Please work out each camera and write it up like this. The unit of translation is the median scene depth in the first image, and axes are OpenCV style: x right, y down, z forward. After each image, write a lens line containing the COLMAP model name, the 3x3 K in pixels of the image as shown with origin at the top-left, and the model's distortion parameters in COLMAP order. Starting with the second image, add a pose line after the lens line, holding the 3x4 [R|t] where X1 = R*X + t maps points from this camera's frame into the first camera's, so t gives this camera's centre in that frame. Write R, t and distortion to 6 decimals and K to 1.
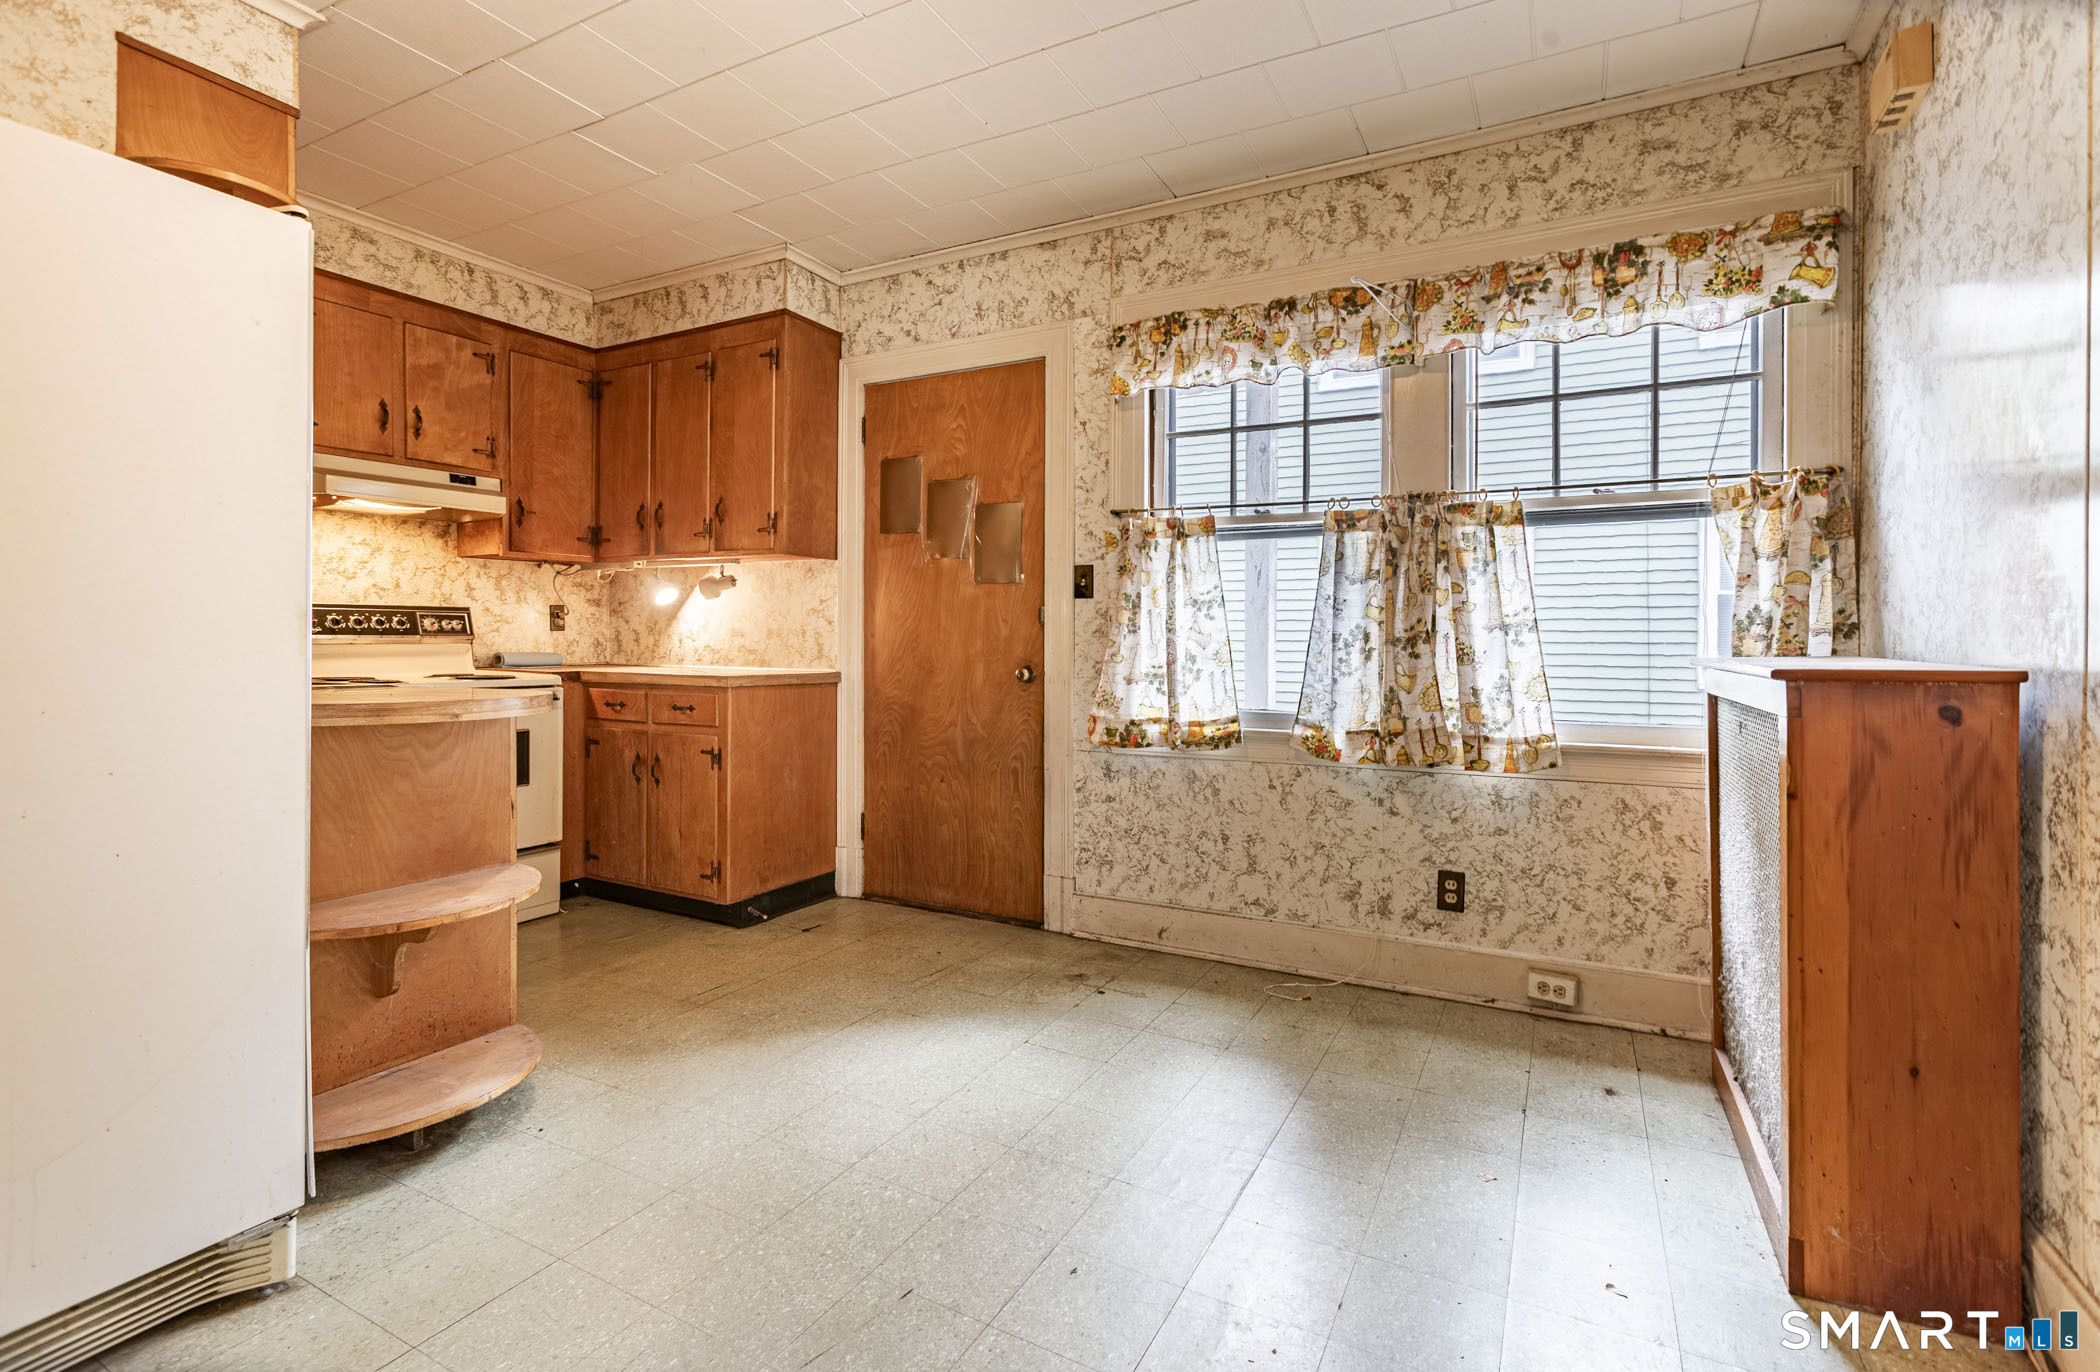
lens RADIAL K [[967.8, 0, 1037.8], [0, 967.8, 677.8], [0, 0, 1]] dist [-0.019519, 0.010693]
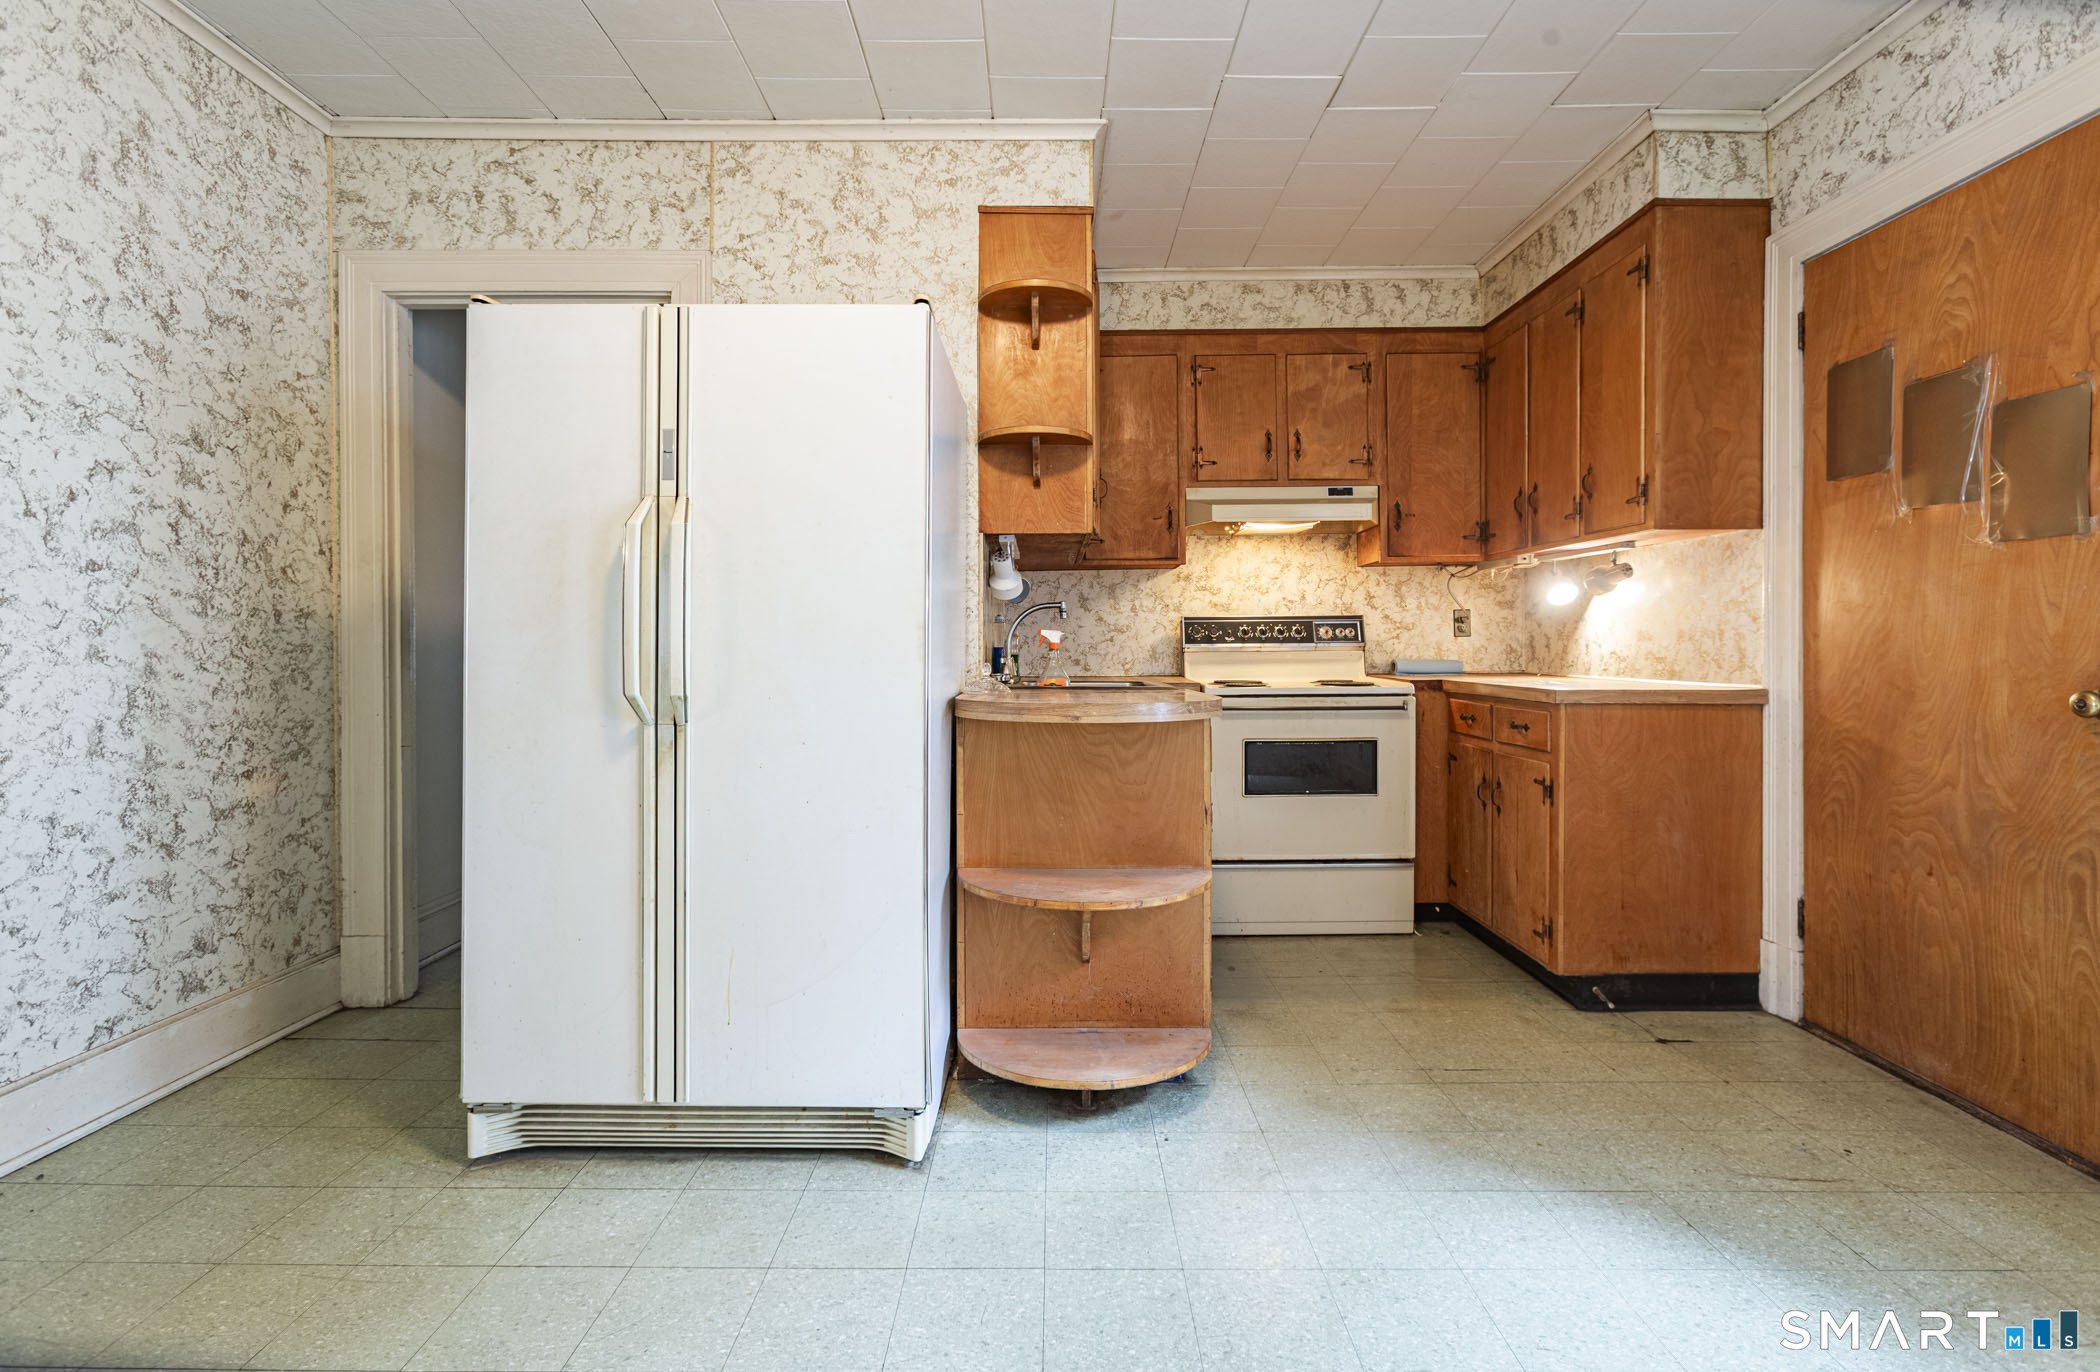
lens RADIAL K [[967.8, 0, 1037.8], [0, 967.8, 677.8], [0, 0, 1]] dist [-0.019519, 0.010693]
pose [[0.477756, 0.019943, -0.878266, 0.160390], [-0.026236, 0.999620, 0.008427, -0.006716], [0.878101, 0.019016, 0.478098, 0.223035]]
